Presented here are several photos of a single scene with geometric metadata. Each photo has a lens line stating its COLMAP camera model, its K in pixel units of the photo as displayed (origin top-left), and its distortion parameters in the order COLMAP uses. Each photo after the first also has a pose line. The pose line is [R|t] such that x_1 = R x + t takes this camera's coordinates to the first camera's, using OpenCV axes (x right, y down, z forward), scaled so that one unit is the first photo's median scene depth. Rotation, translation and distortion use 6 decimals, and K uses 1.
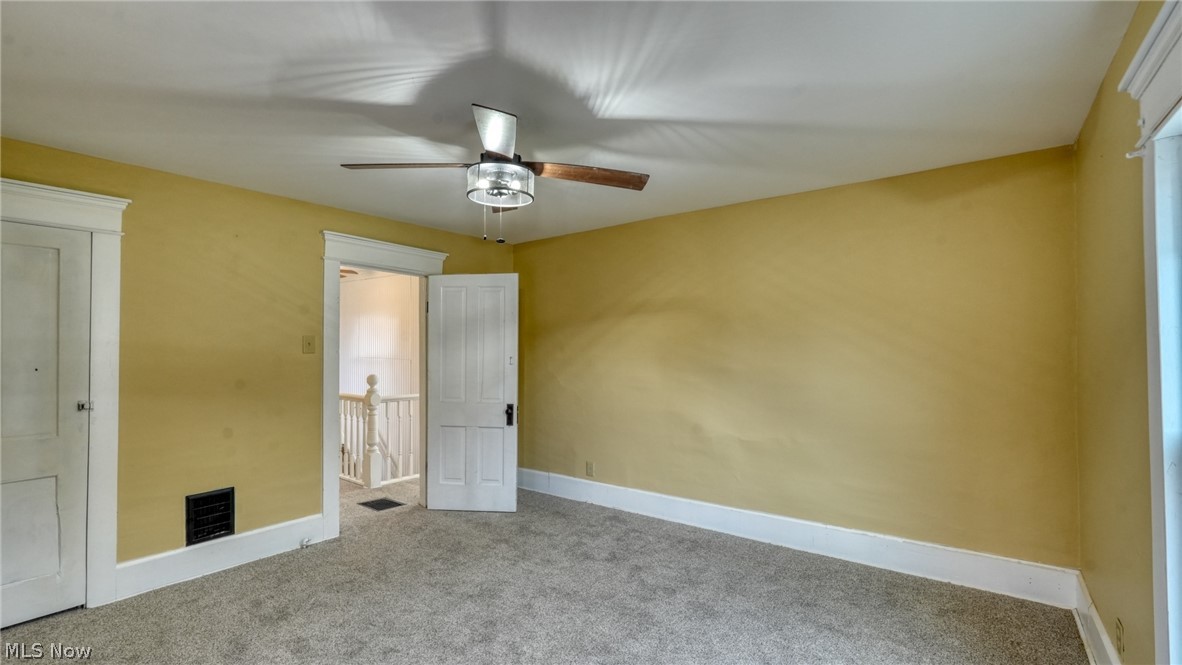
lens RADIAL K [[517.8, 0, 591.0], [0, 517.8, 334.0], [0, 0, 1]] dist [-0.019110, 0.010203]
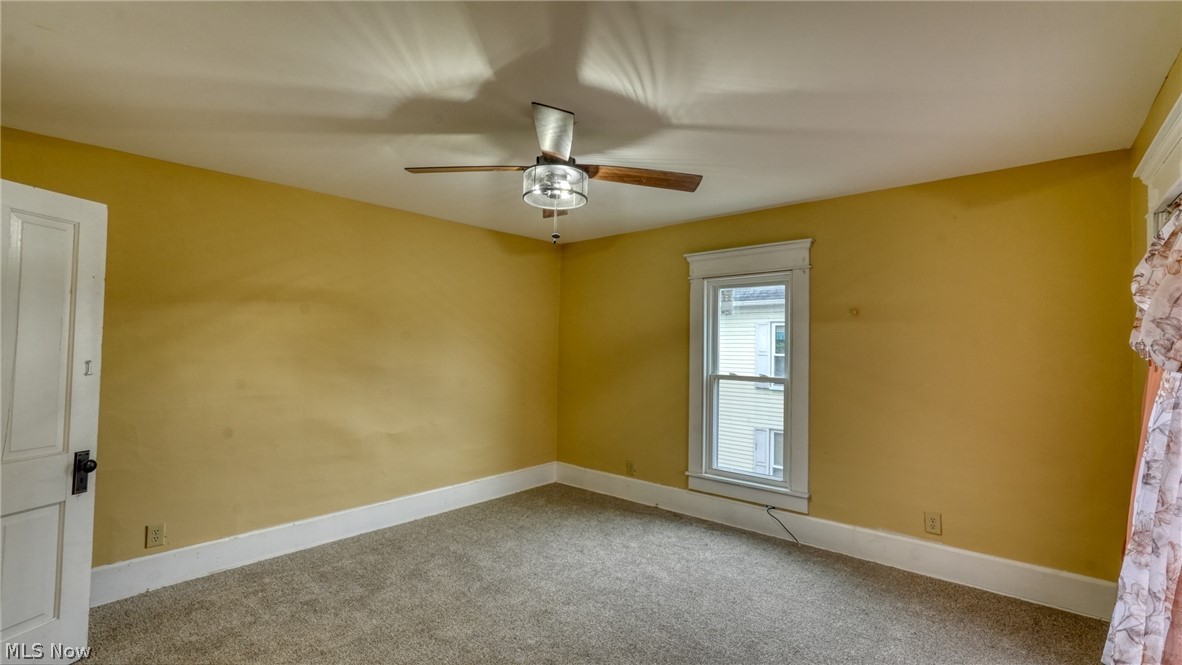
lens RADIAL K [[517.8, 0, 591.0], [0, 517.8, 334.0], [0, 0, 1]] dist [-0.019110, 0.010203]
pose [[0.067147, 0.028938, 0.997323, -0.719094], [-0.034830, 0.999038, -0.026643, 0.014980], [-0.997135, -0.032947, 0.068090, 0.518026]]
